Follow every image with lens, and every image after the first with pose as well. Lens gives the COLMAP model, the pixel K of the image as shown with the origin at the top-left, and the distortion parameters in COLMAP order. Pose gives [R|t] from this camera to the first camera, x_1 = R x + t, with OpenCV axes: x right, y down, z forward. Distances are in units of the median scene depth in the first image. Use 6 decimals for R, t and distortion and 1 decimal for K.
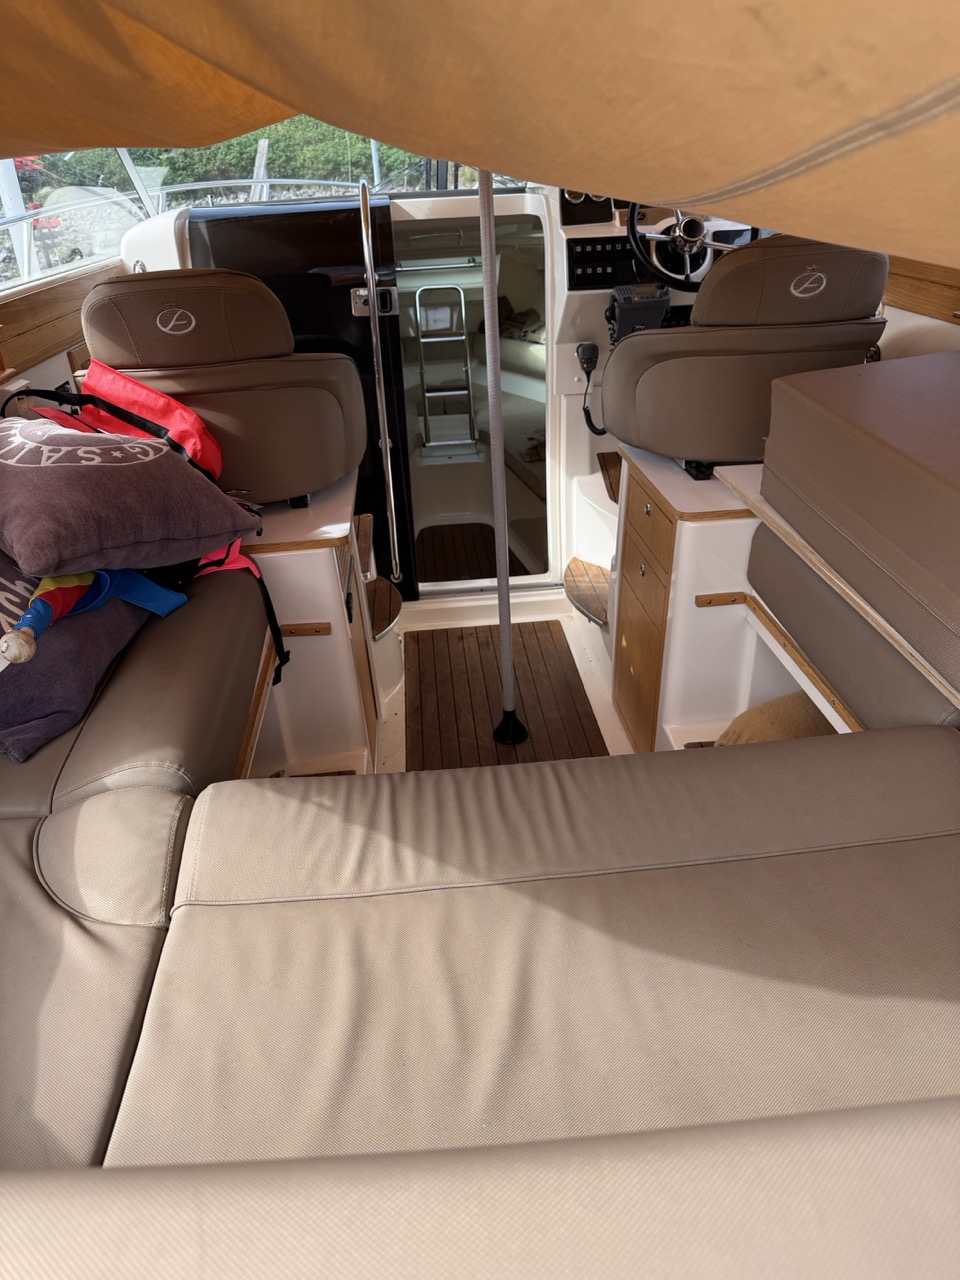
lens RADIAL K [[905.2, 0, 489.4], [0, 905.2, 643.2], [0, 0, 1]] dist [-0.004022, 0.001717]
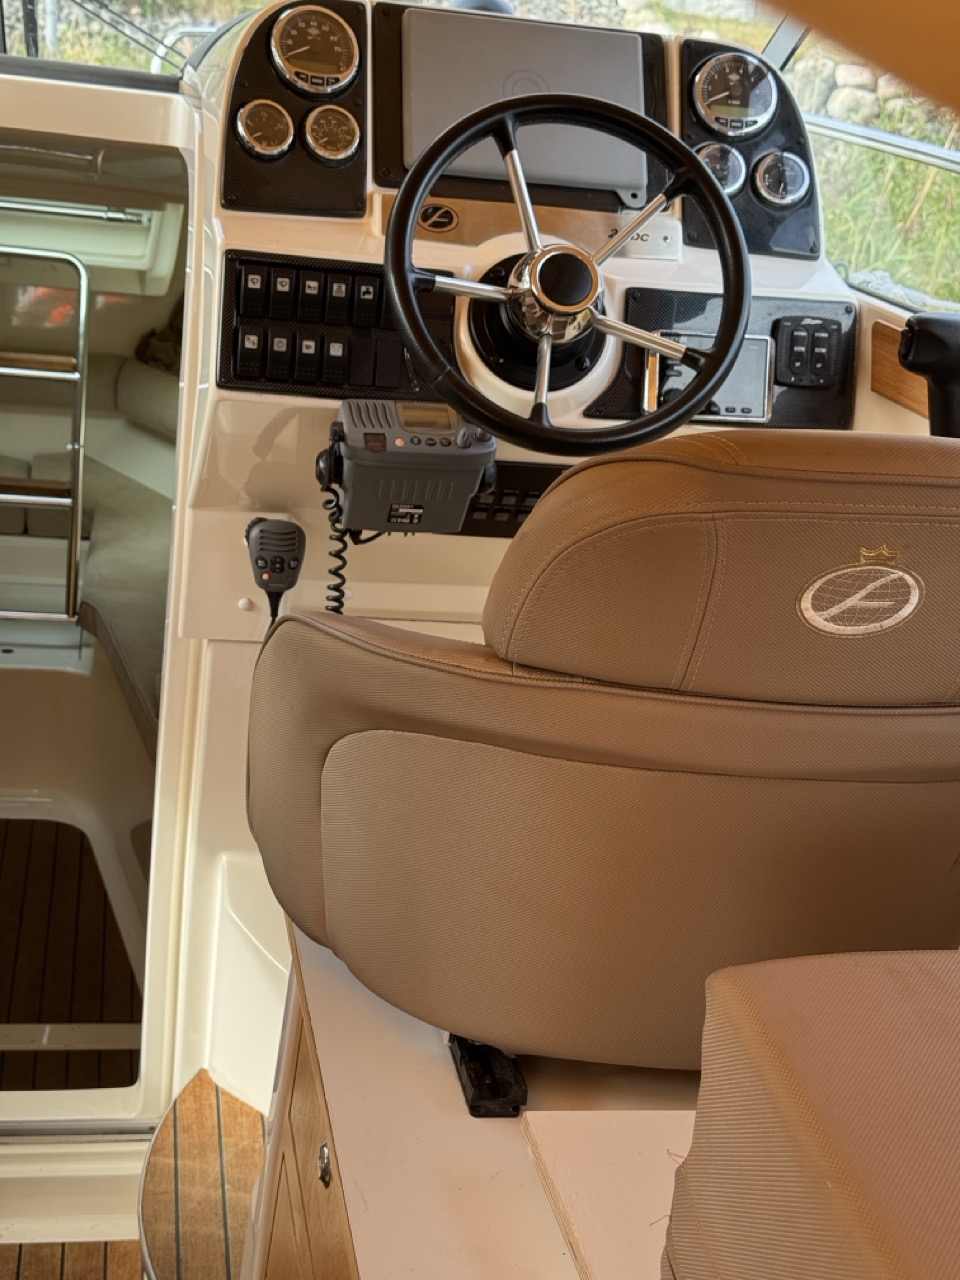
lens RADIAL K [[1788.4, 0, 476.2], [0, 1788.4, 637.7], [0, 0, 1]] dist [0.052072, 0.000000]
pose [[0.985947, 0.110139, 0.125608, 0.111303], [-0.091542, 0.985147, -0.145278, -0.204013], [-0.139743, 0.131738, 0.981385, 0.315823]]
